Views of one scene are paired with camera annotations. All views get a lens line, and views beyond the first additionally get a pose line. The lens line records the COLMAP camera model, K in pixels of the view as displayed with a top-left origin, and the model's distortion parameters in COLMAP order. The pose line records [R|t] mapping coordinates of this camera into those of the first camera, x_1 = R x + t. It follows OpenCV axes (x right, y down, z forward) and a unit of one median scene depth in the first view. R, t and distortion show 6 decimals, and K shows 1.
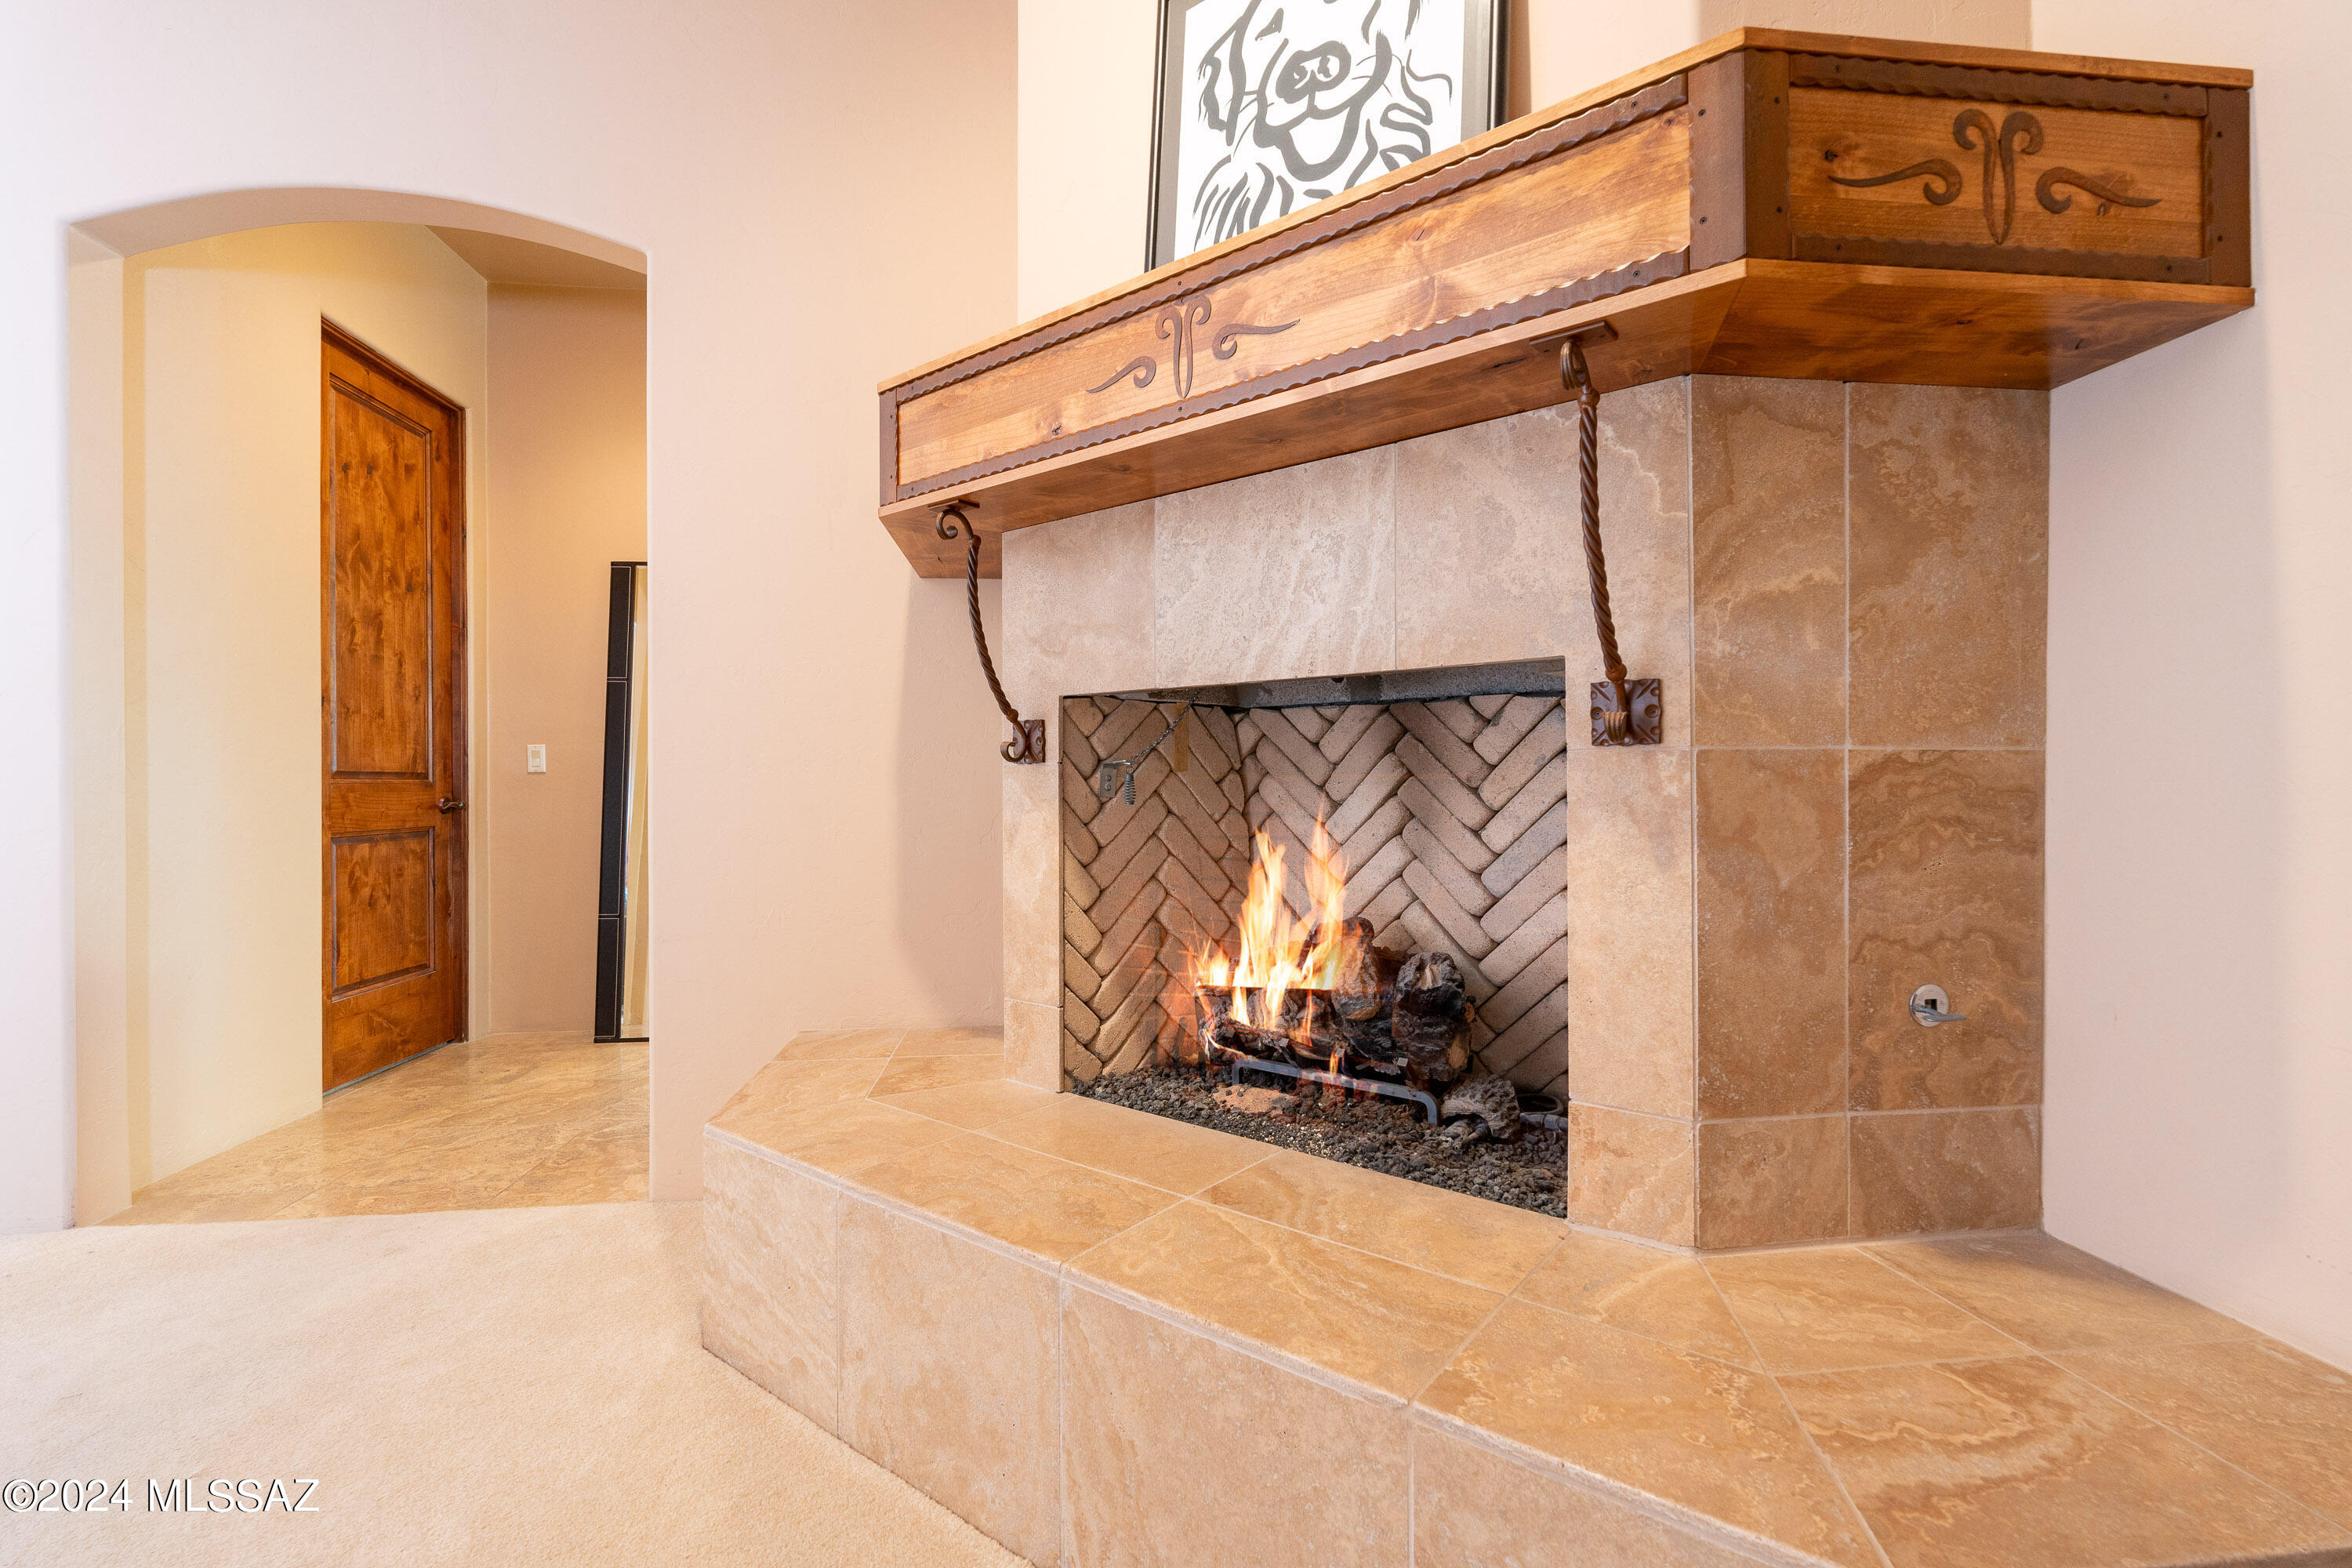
lens RADIAL K [[1052.7, 0, 1176.0], [0, 1052.7, 784.0], [0, 0, 1]] dist [0.000287, -0.000008]
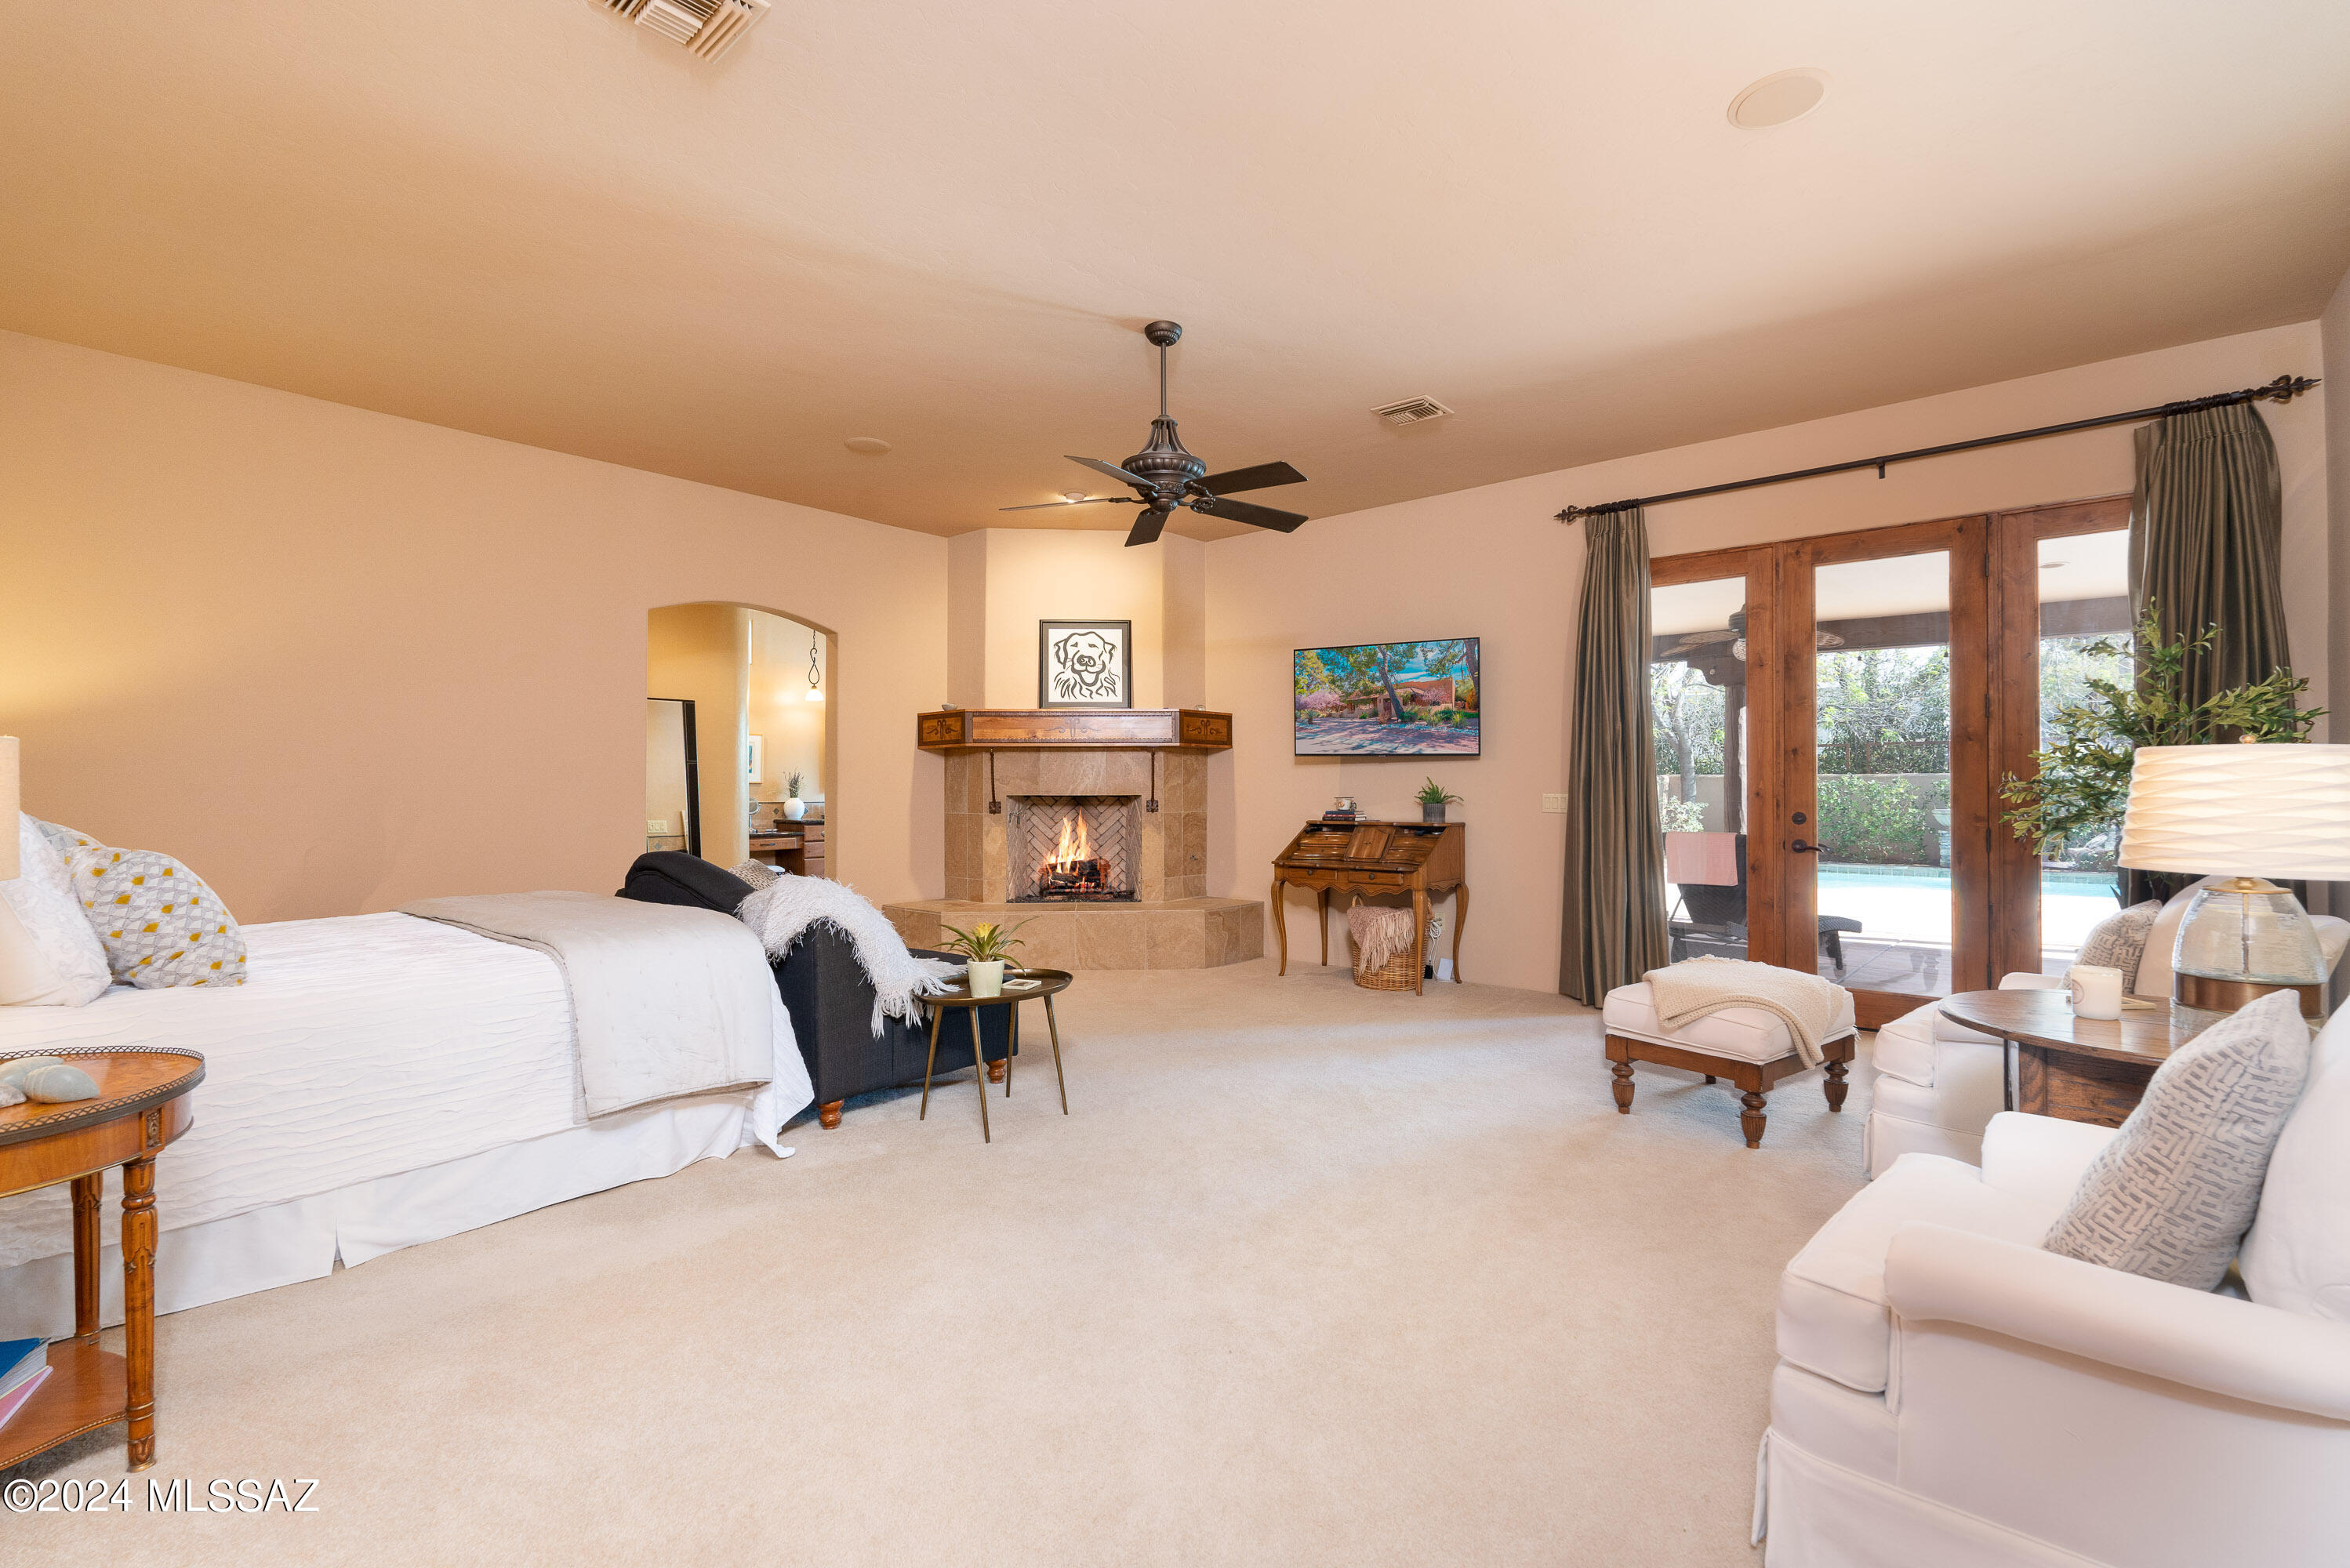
lens RADIAL K [[1024.0, 0, 1175.0], [0, 1024.0, 784.0], [0, 0, 1]] dist [0.000003, -0.000002]
pose [[0.740024, 0.005291, 0.672560, -3.000203], [-0.004068, 0.999986, -0.003391, -0.162609], [-0.672568, -0.000227, 0.740035, -2.957389]]
